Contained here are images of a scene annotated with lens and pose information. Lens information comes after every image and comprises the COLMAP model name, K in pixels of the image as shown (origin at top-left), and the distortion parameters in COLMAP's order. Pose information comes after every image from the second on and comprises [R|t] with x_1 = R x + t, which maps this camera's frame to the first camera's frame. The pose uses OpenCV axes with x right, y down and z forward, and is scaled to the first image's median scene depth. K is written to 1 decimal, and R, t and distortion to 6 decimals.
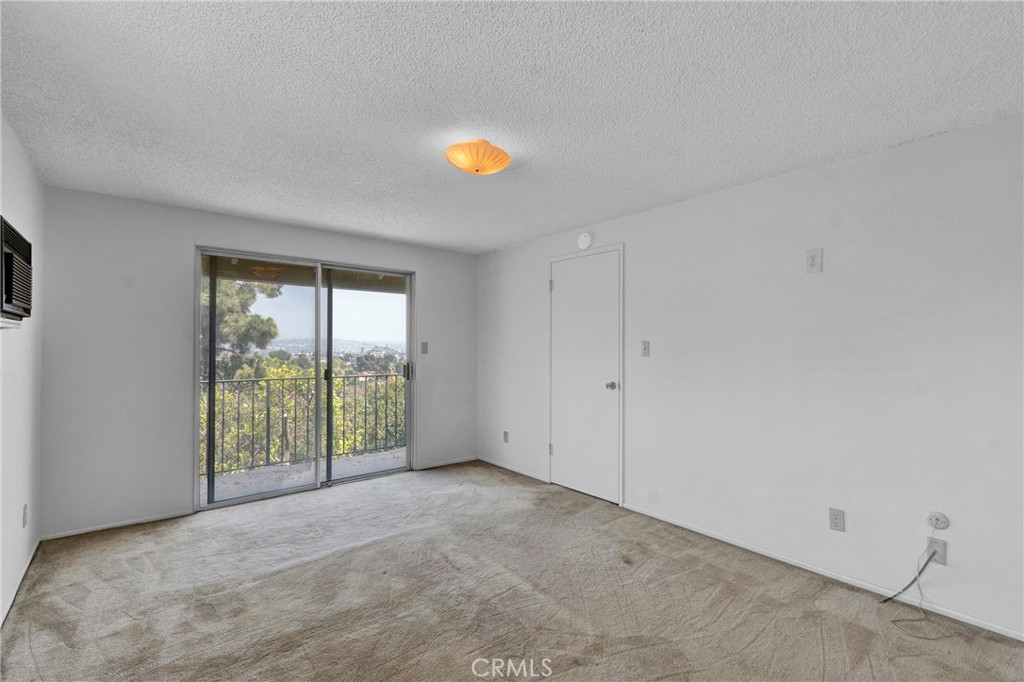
lens RADIAL K [[453.1, 0, 509.9], [0, 453.1, 343.3], [0, 0, 1]] dist [0.011041, -0.002524]
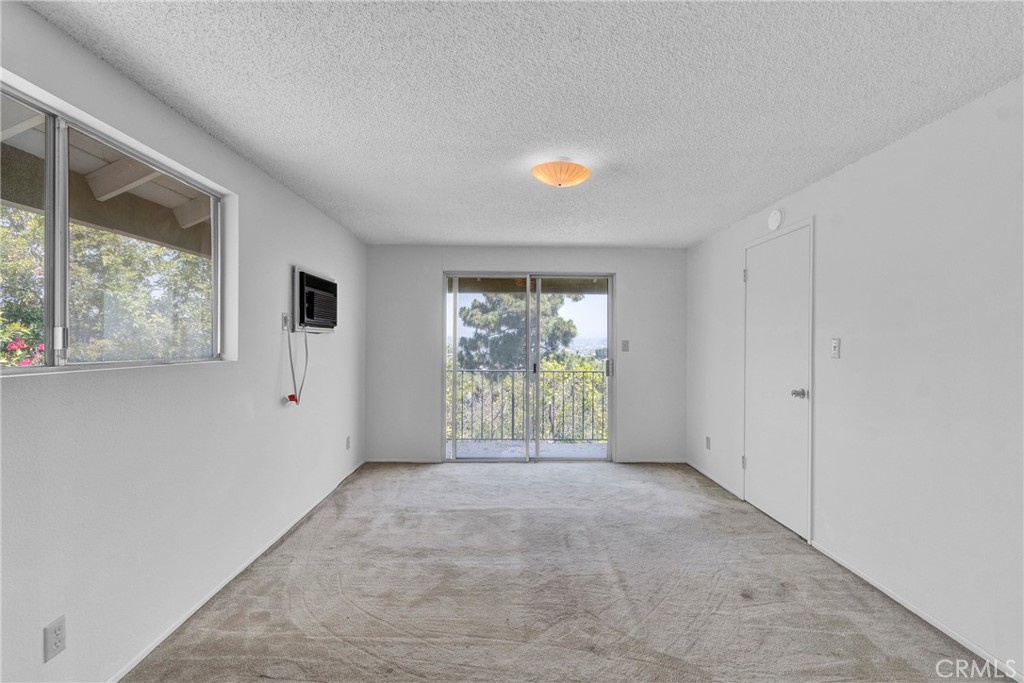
lens RADIAL K [[453.1, 0, 512.7], [0, 453.1, 343.6], [0, 0, 1]] dist [0.011041, -0.002524]
pose [[0.785257, 0.002264, -0.619165, 0.345254], [0.000134, 0.999993, 0.003827, 0.000770], [0.619169, -0.003088, 0.785251, 0.040294]]
